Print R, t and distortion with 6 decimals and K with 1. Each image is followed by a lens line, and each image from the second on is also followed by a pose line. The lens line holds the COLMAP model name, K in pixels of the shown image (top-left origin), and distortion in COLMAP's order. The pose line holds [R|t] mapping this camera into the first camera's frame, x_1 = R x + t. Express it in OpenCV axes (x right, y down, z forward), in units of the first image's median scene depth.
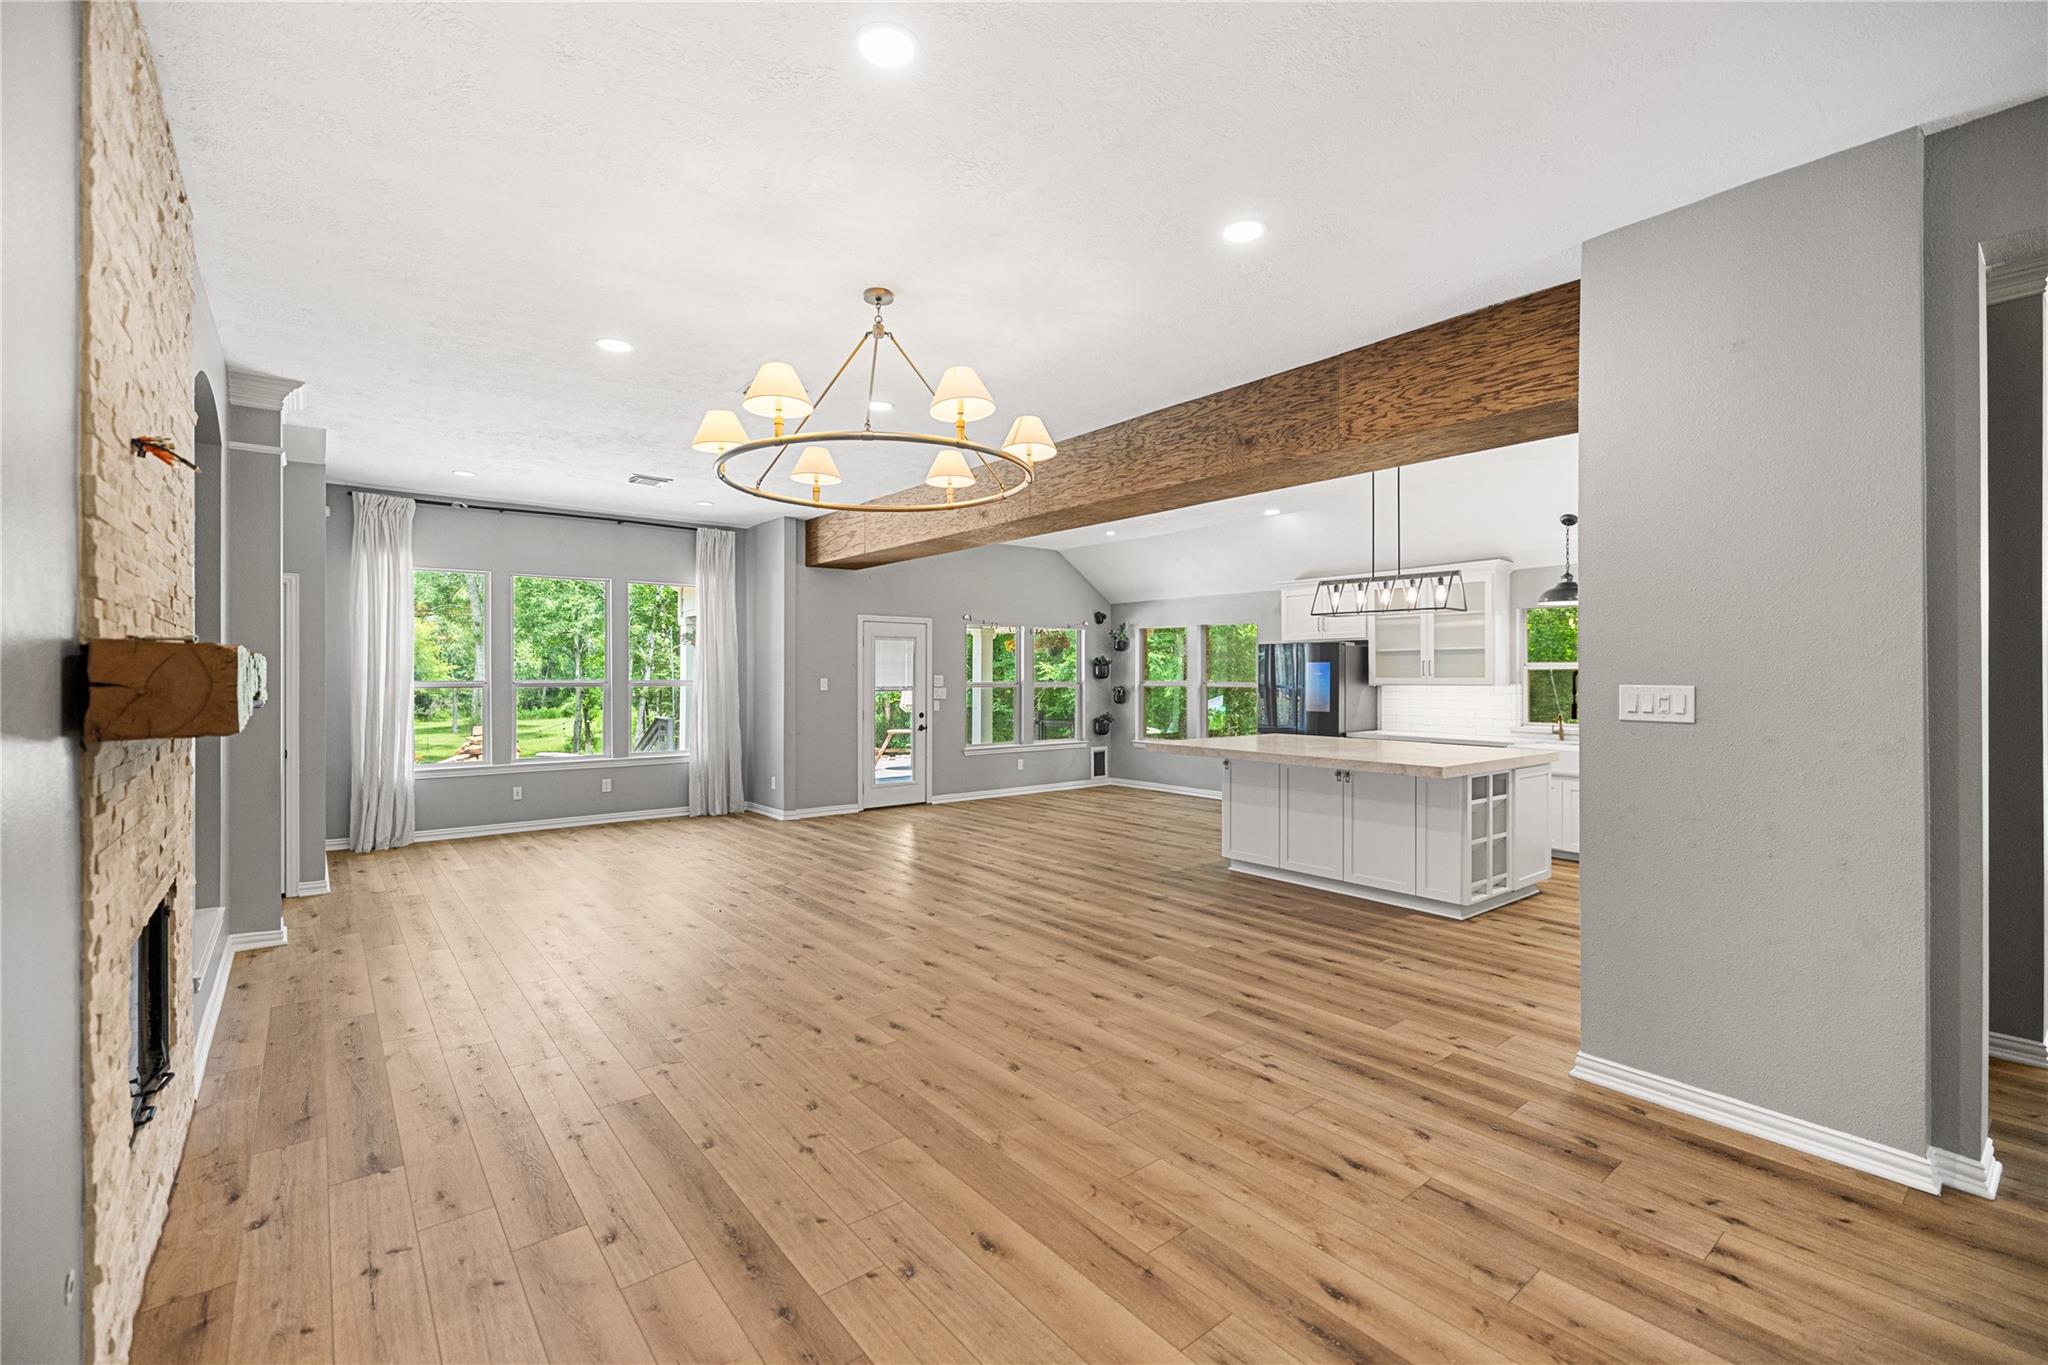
lens RADIAL K [[871.4, 0, 1013.1], [0, 871.4, 676.7], [0, 0, 1]] dist [-0.000310, -0.000143]
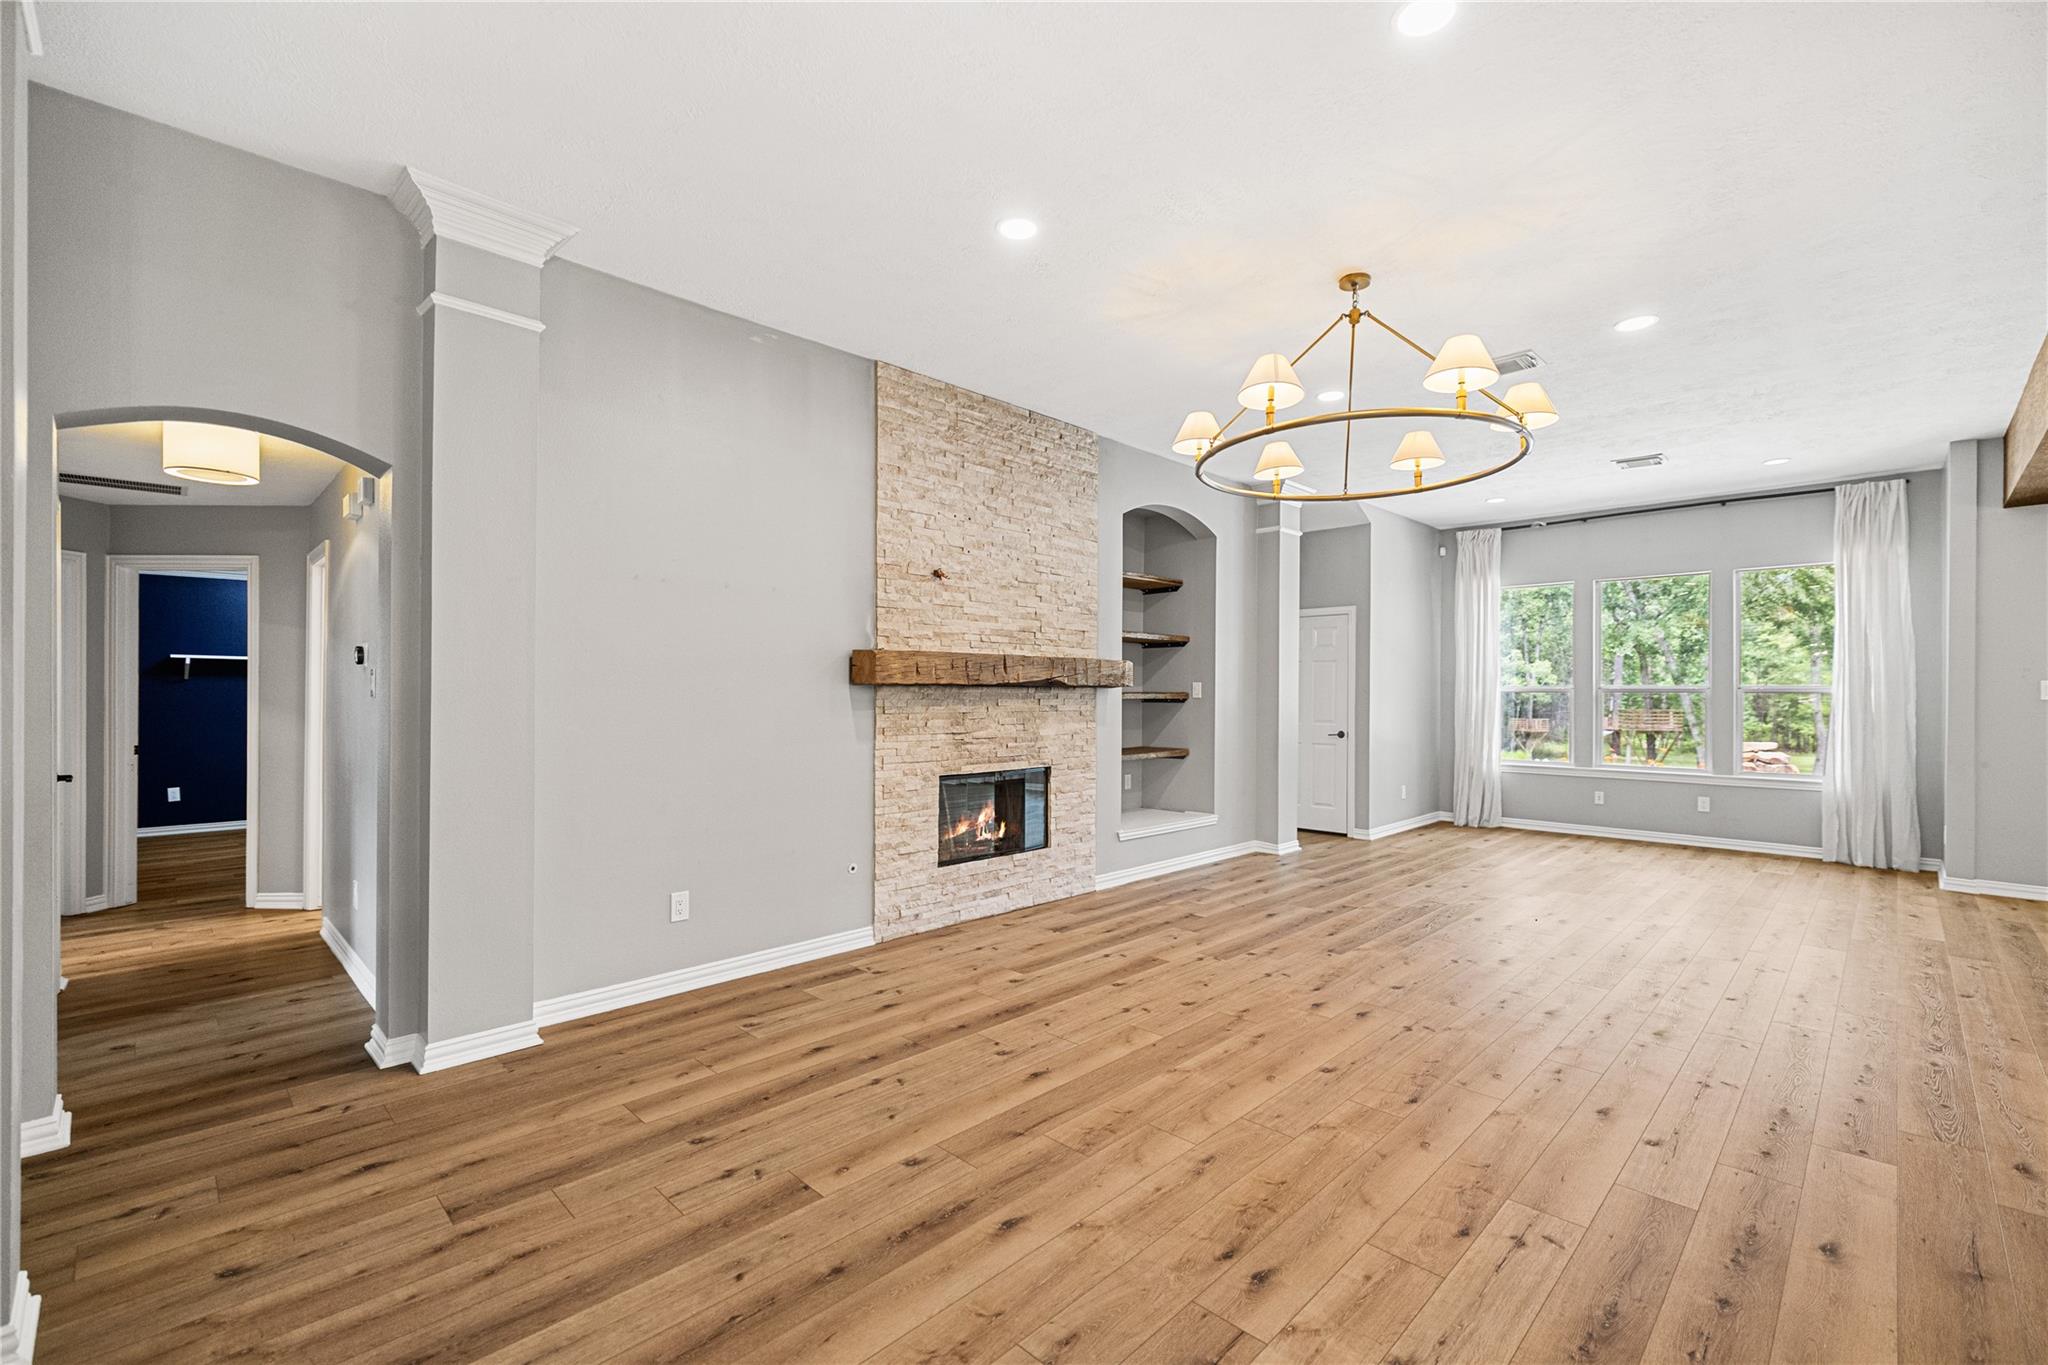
lens RADIAL K [[872.7, 0, 1027.4], [0, 872.7, 693.3], [0, 0, 1]] dist [0.001233, -0.000976]
pose [[0.120862, 0.000668, -0.992669, 0.699105], [-0.007735, 0.999970, -0.000269, 0.036716], [0.992639, 0.007711, 0.120863, 0.441684]]
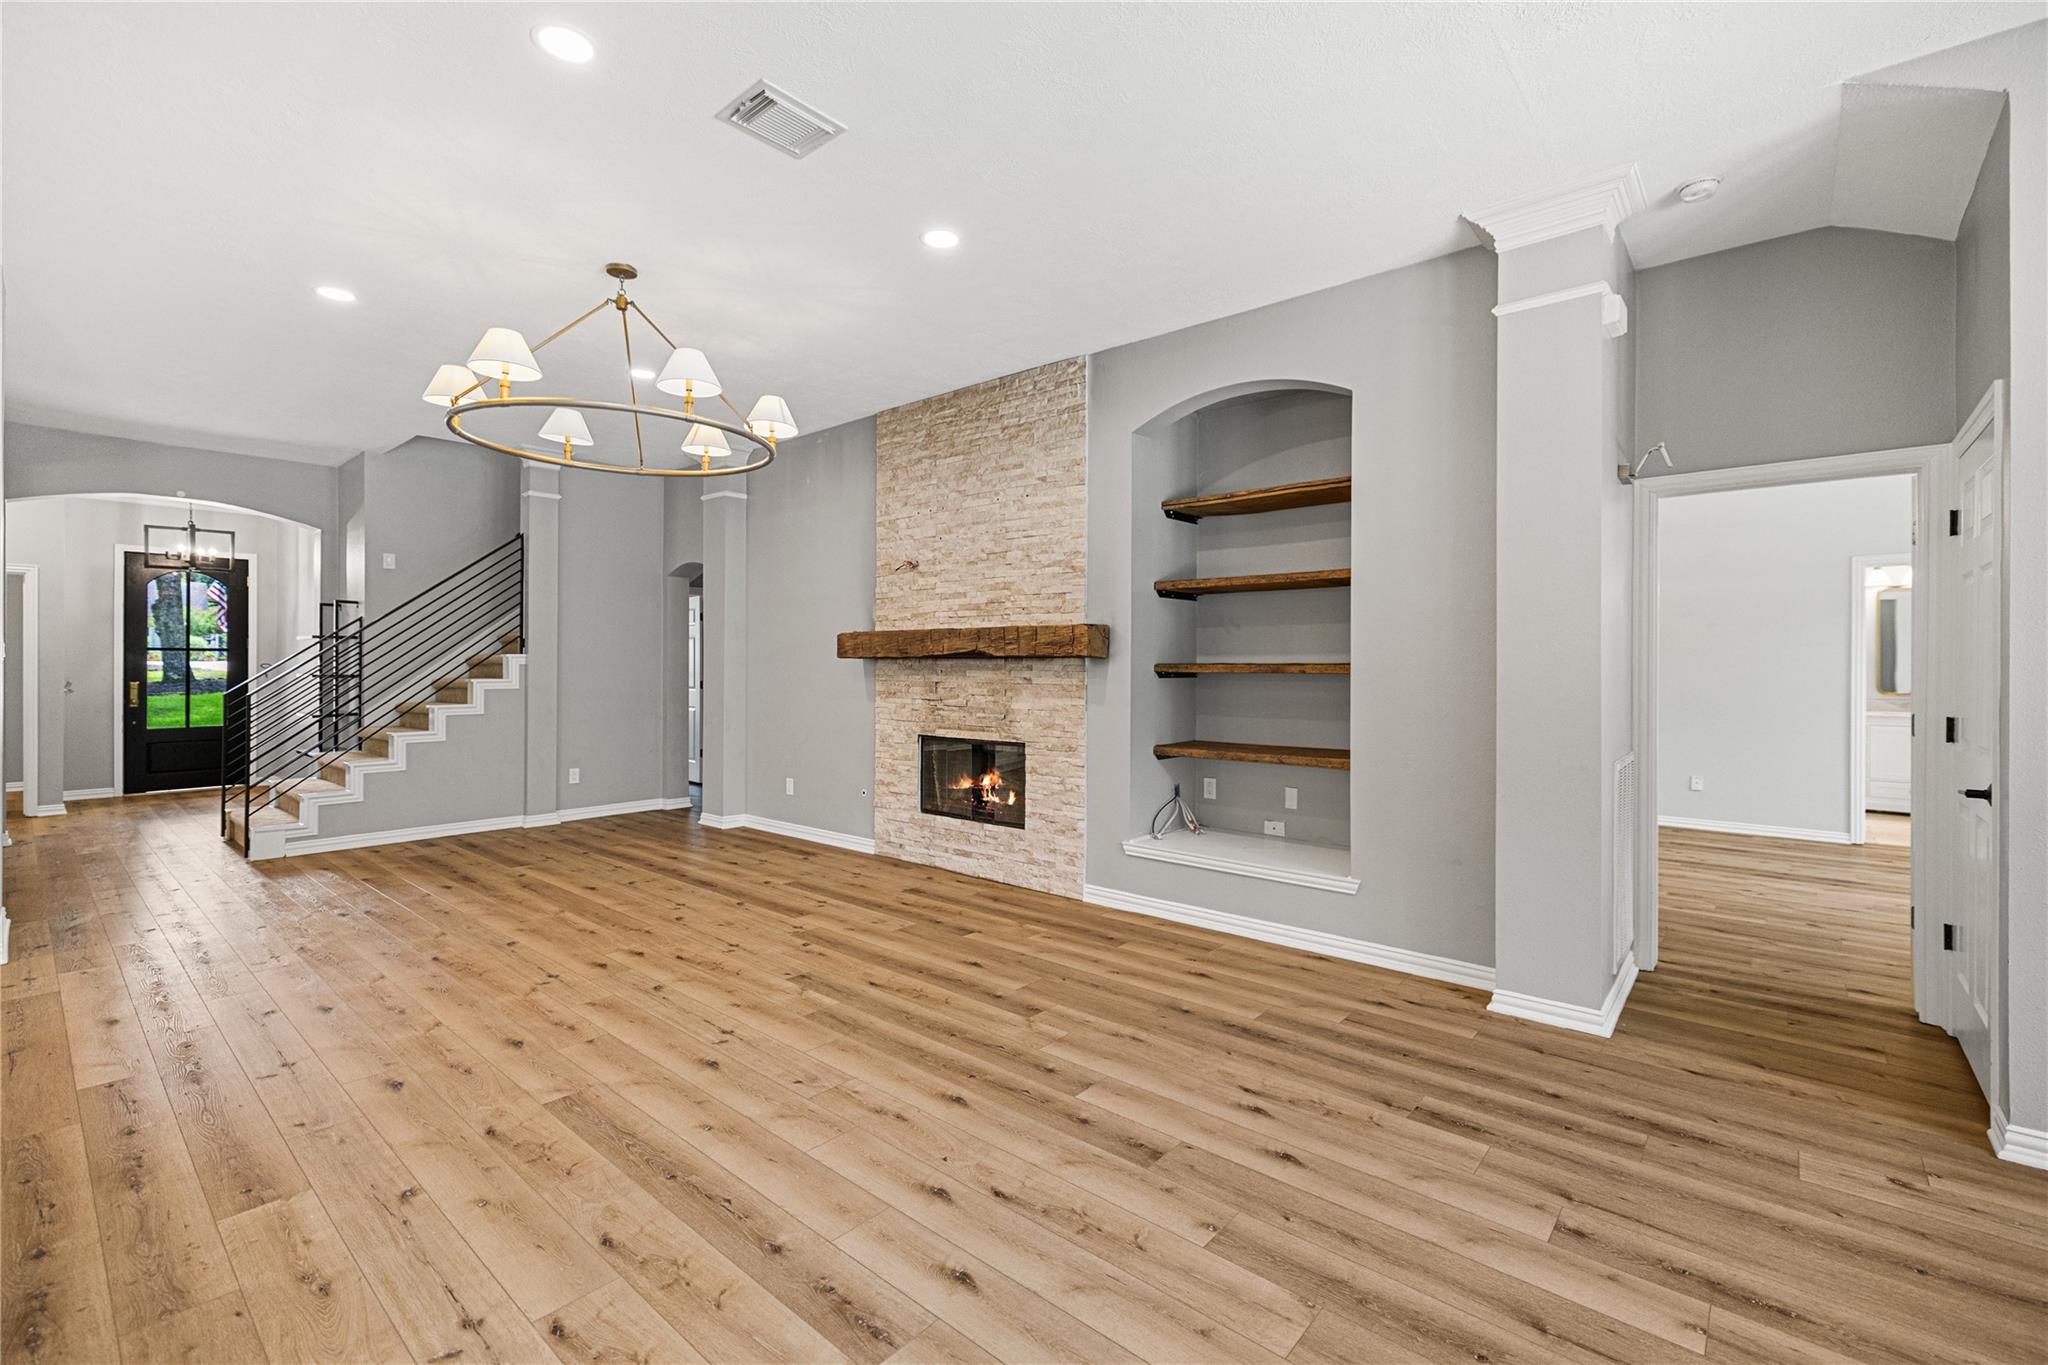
lens RADIAL K [[883.8, 0, 1031.7], [0, 883.8, 662.5], [0, 0, 1]] dist [-0.000623, -0.000324]
pose [[-0.981598, -0.003079, -0.190936, -0.383661], [-0.003454, 0.999993, 0.001633, 0.030856], [0.190929, 0.002262, -0.981601, 1.873272]]
